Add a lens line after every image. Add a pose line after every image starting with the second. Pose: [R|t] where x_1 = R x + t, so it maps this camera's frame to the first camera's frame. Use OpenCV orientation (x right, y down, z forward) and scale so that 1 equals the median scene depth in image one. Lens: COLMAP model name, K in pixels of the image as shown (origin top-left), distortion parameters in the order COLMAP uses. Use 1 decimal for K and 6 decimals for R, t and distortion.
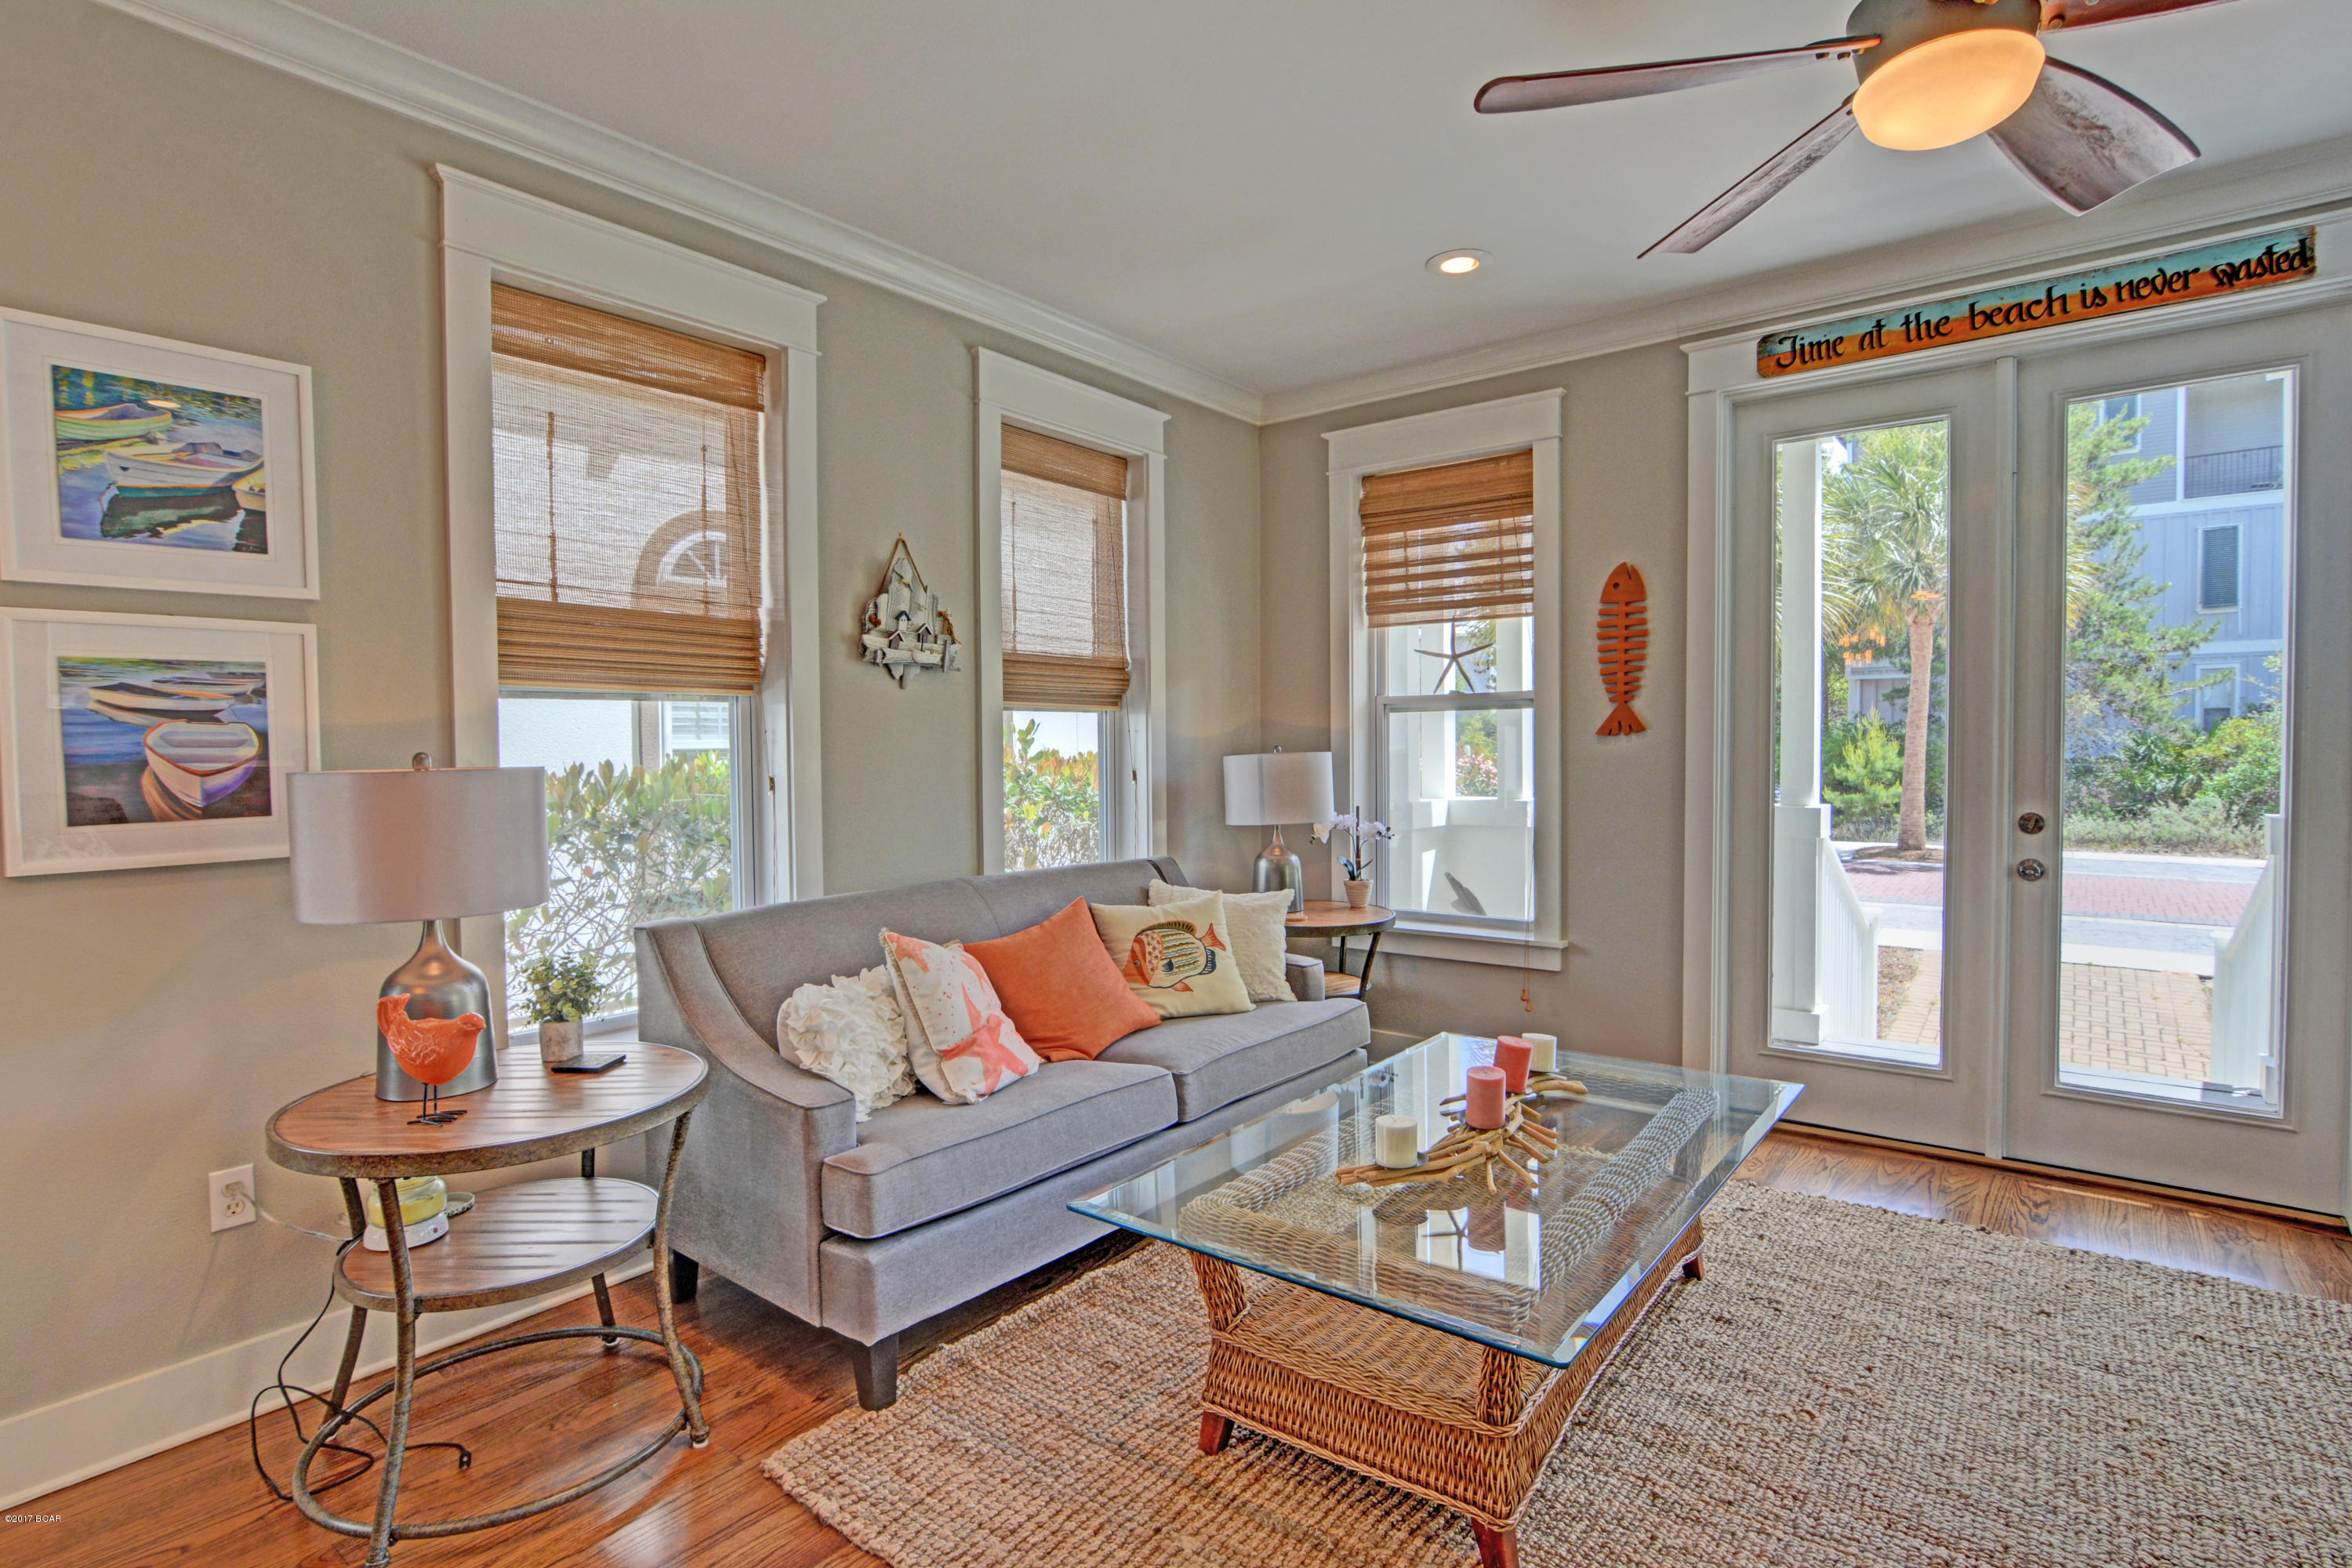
lens RADIAL K [[1137.5, 0, 1164.7], [0, 1137.5, 785.9], [0, 0, 1]] dist [-0.019527, 0.003782]
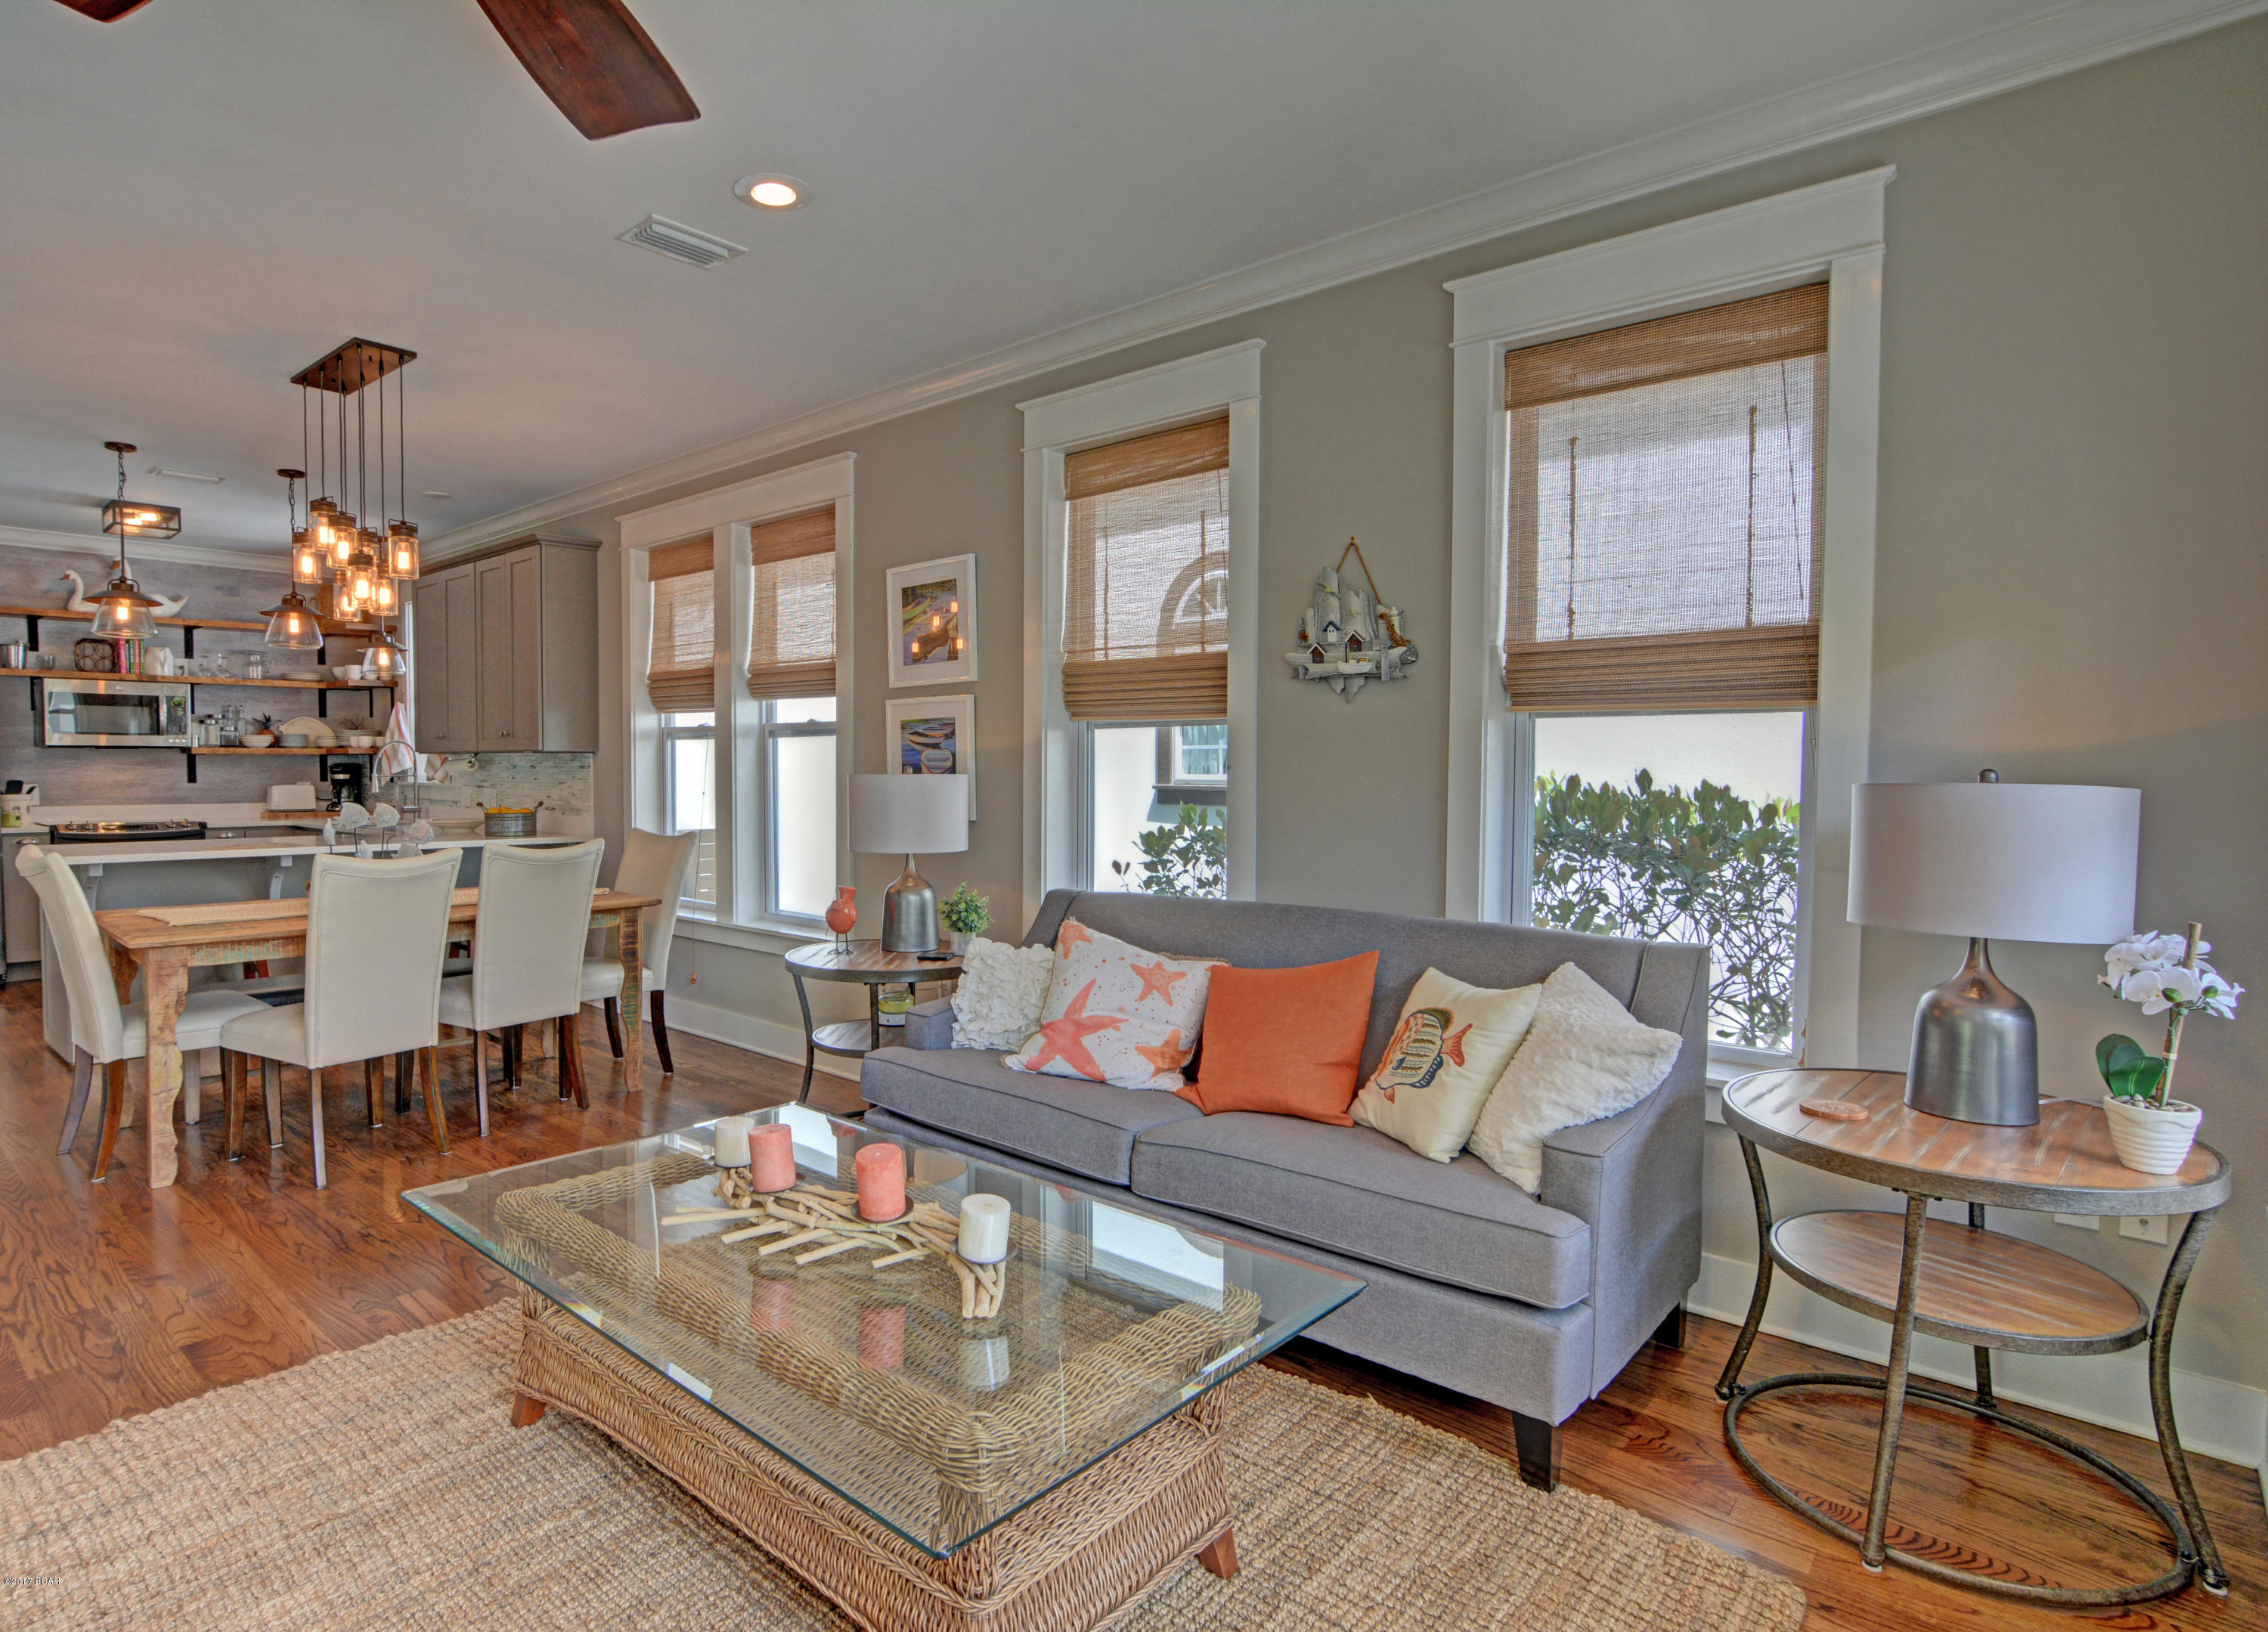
lens RADIAL K [[1199.0, 0, 1123.8], [0, 1199.0, 817.8], [0, 0, 1]] dist [-0.018835, 0.003831]
pose [[-0.015548, 0.050066, -0.998625, 0.749956], [-0.034976, 0.998107, 0.050585, -0.031747], [0.999267, 0.035714, -0.013768, 0.803525]]
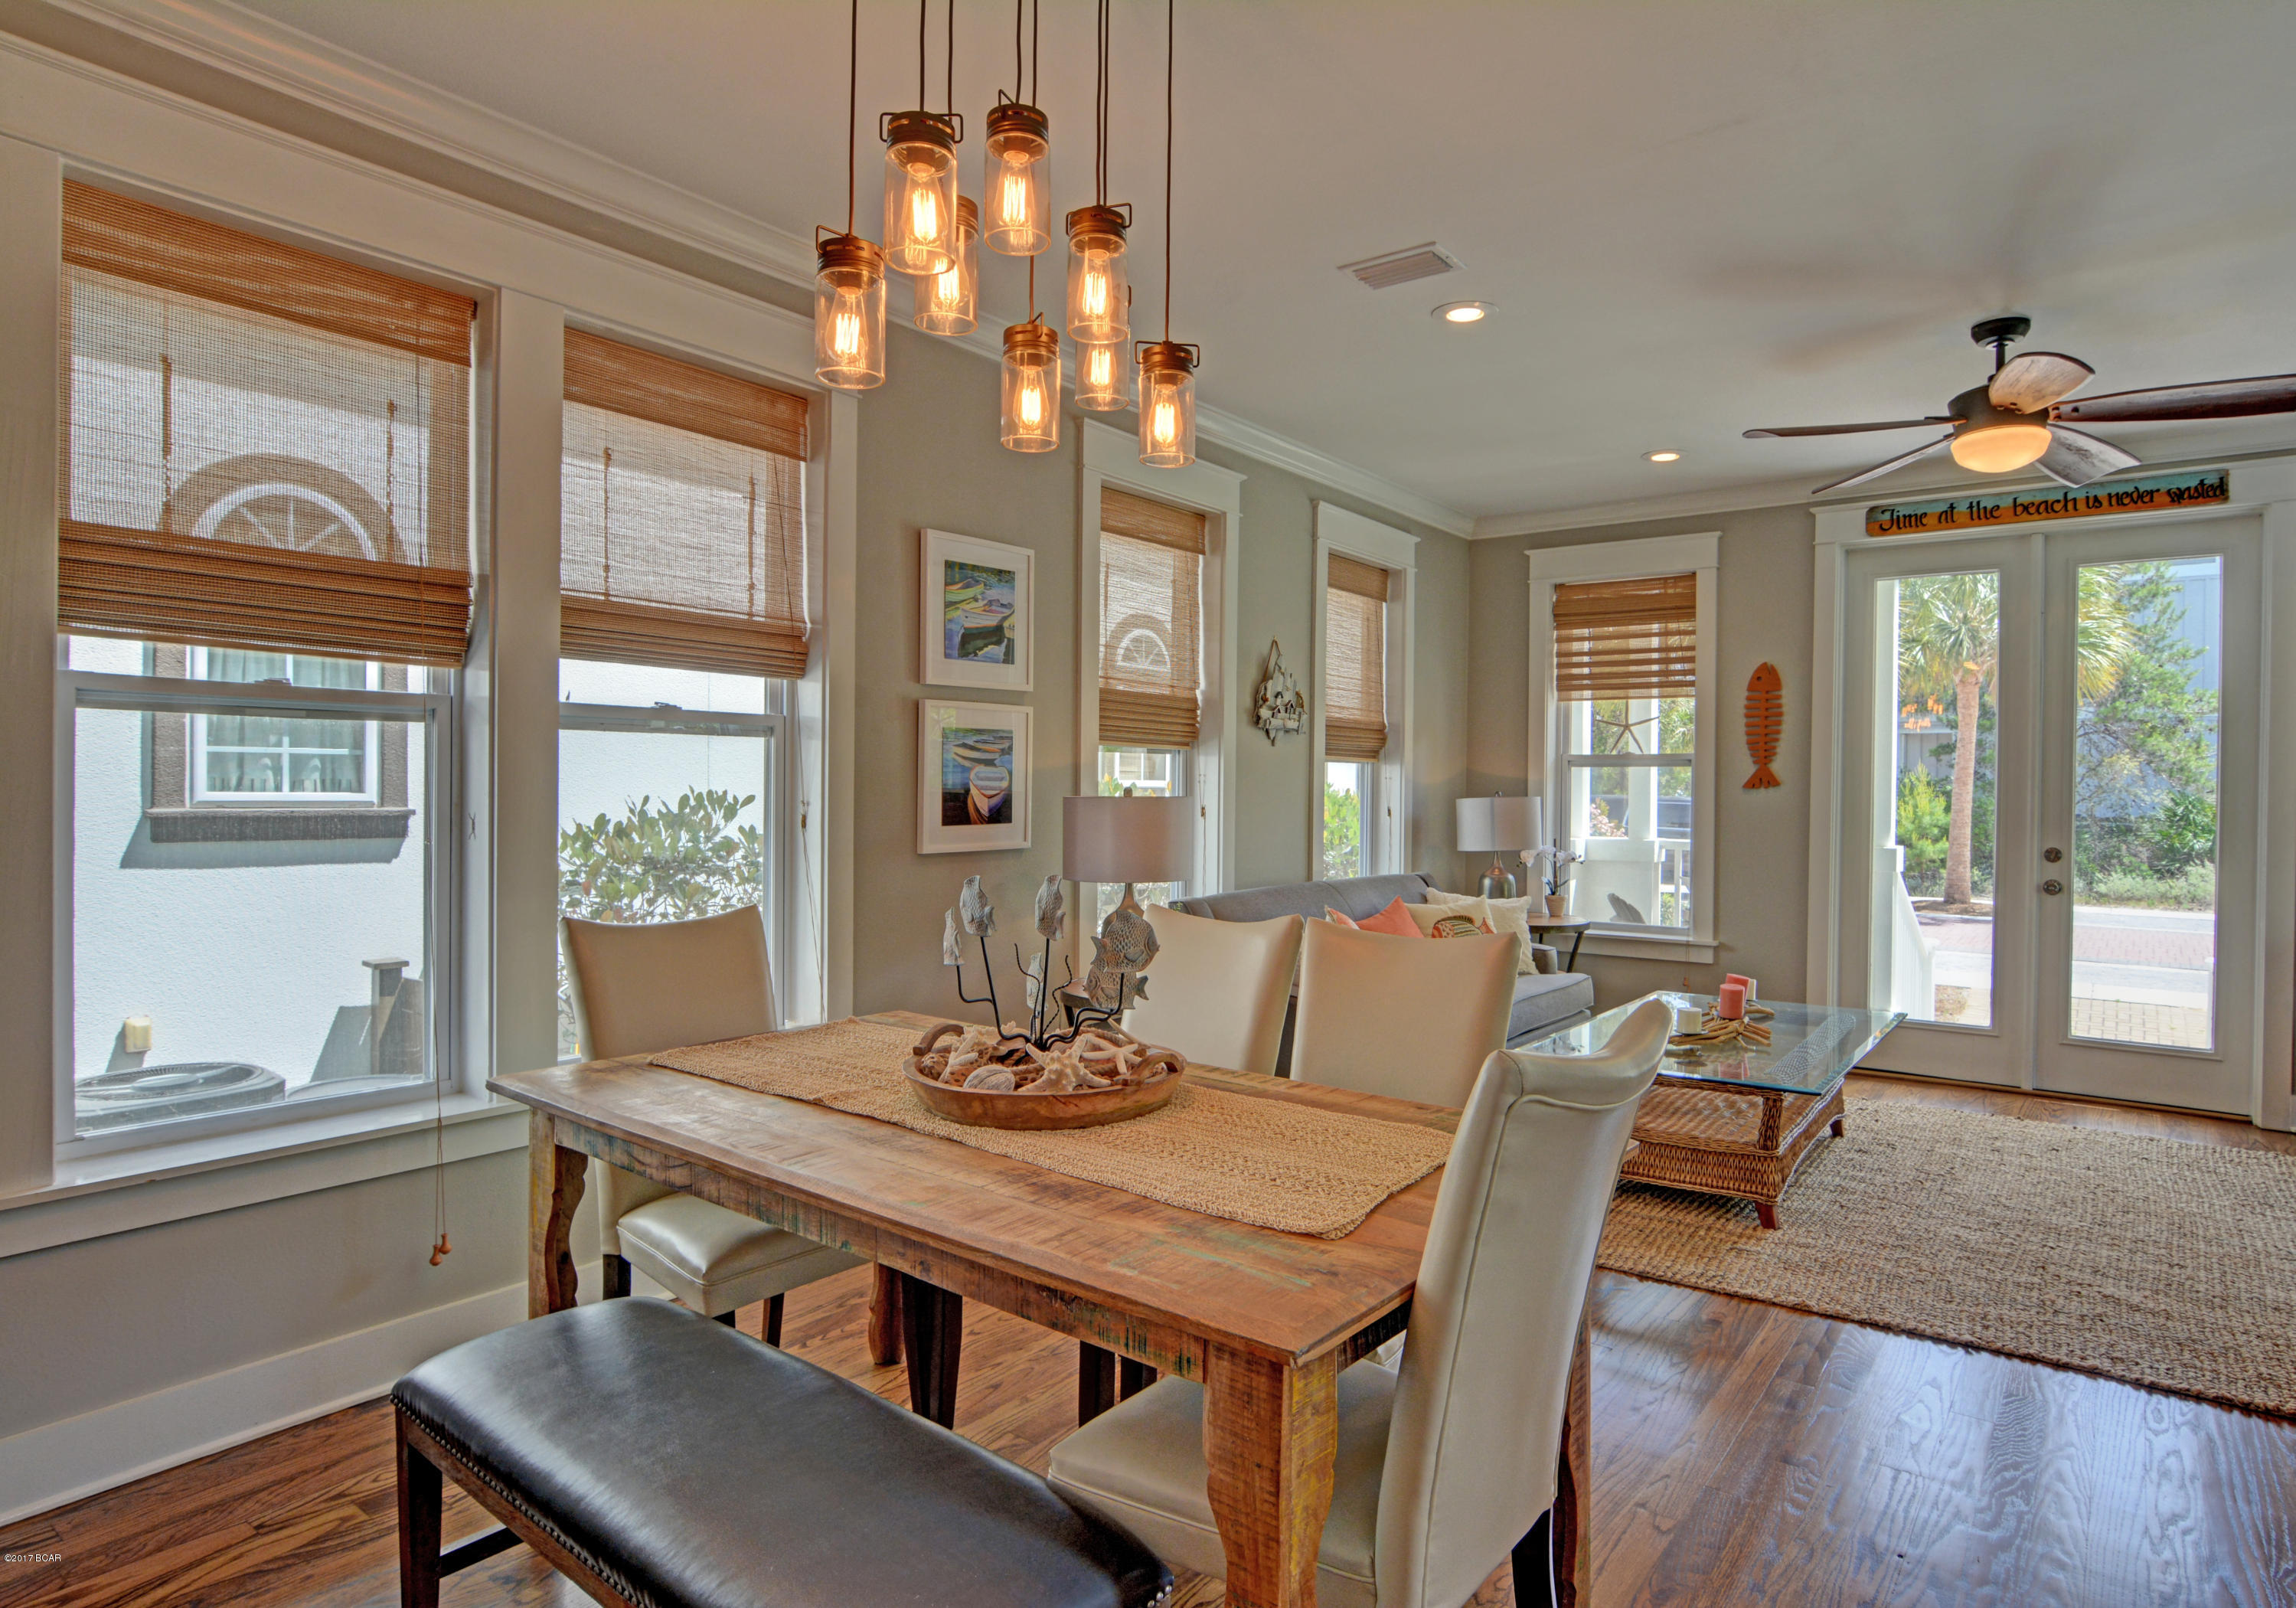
lens RADIAL K [[1313.3, 0, 1159.0], [0, 1313.3, 809.0], [0, 0, 1]] dist [-0.009292, -0.005107]
pose [[0.999045, 0.017539, 0.040022, -0.400169], [-0.016742, 0.999657, -0.020158, 0.025125], [-0.040362, 0.019469, 0.998995, -0.566692]]
